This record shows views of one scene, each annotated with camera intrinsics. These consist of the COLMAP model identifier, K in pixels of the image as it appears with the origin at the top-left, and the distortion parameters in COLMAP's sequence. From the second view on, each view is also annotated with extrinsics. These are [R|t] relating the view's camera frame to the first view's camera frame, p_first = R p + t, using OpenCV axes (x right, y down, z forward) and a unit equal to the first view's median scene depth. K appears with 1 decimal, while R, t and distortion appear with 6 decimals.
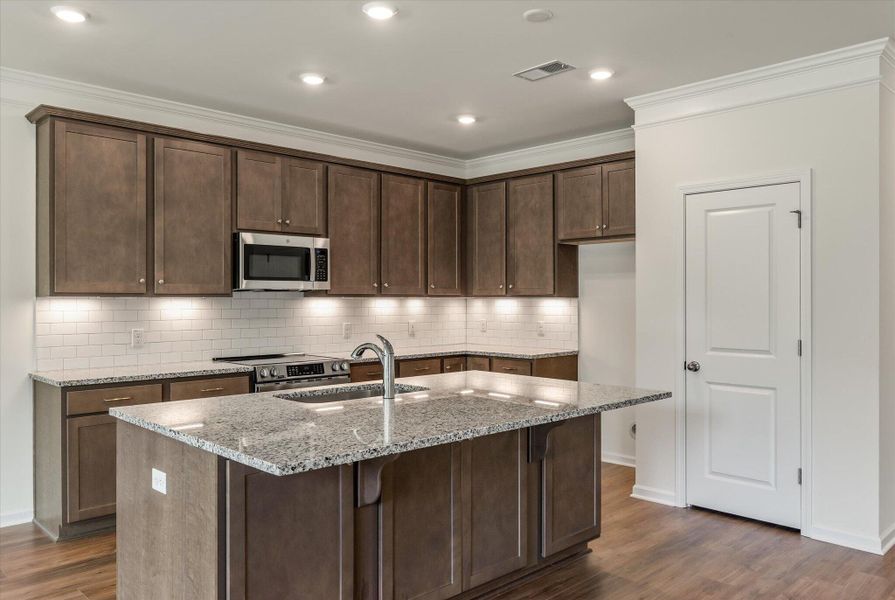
lens RADIAL K [[686.6, 0, 452.9], [0, 686.6, 299.8], [0, 0, 1]] dist [-0.000778, -0.008060]
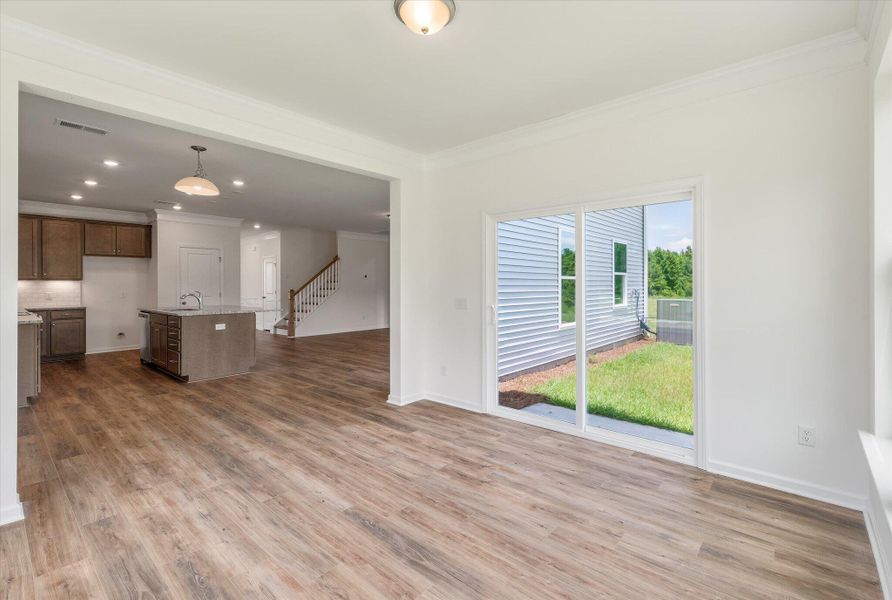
lens RADIAL K [[398.2, 0, 469.3], [0, 398.2, 284.5], [0, 0, 1]] dist [0.002234, -0.002460]
pose [[-0.117701, 0.001519, 0.993048, -1.468108], [0.004993, 0.999987, -0.000937, 0.019912], [-0.993037, 0.004848, -0.117707, -0.062465]]
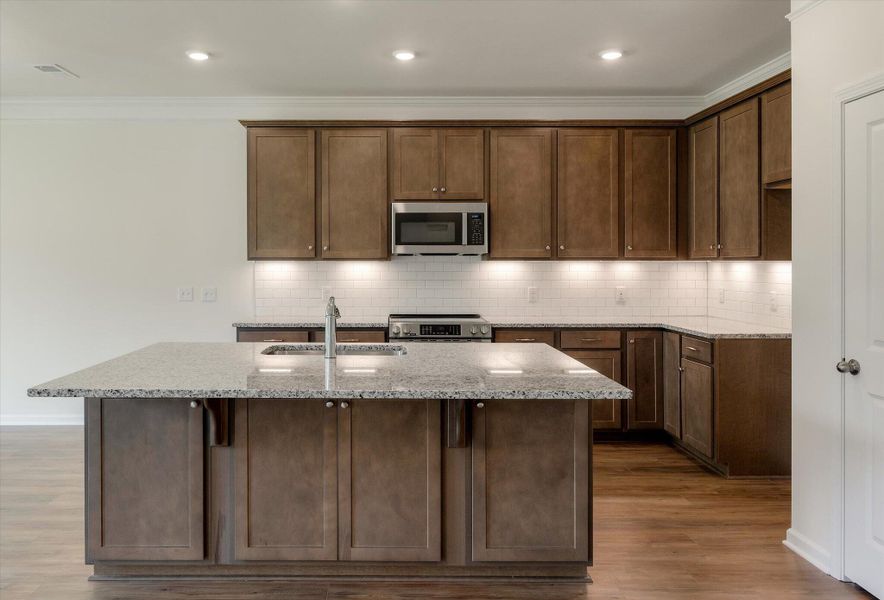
lens RADIAL K [[660.0, 0, 383.3], [0, 660.0, 263.9], [0, 0, 1]] dist [0.002486, -0.004666]
pose [[0.705926, 0.002421, -0.708281, 0.444675], [-0.000893, 0.999996, 0.002528, -0.001373], [0.708285, -0.001153, 0.705926, 0.229264]]
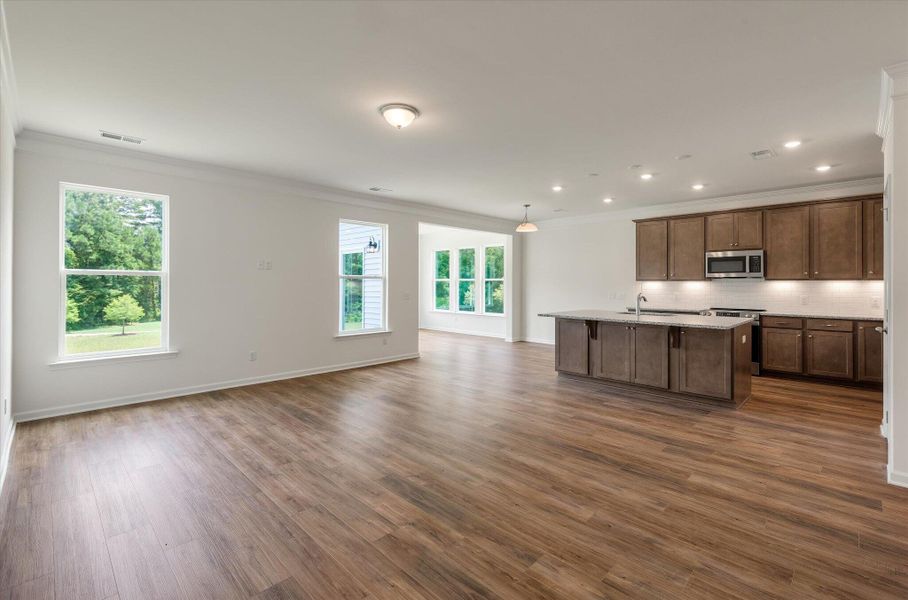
lens RADIAL K [[407.0, 0, 471.5], [0, 407.0, 283.5], [0, 0, 1]] dist [0.013456, -0.000390]
pose [[0.037618, -0.002570, -0.999289, 1.031705], [-0.006324, 0.999976, -0.002810, 0.013932], [0.999272, 0.006425, 0.037601, 0.163714]]
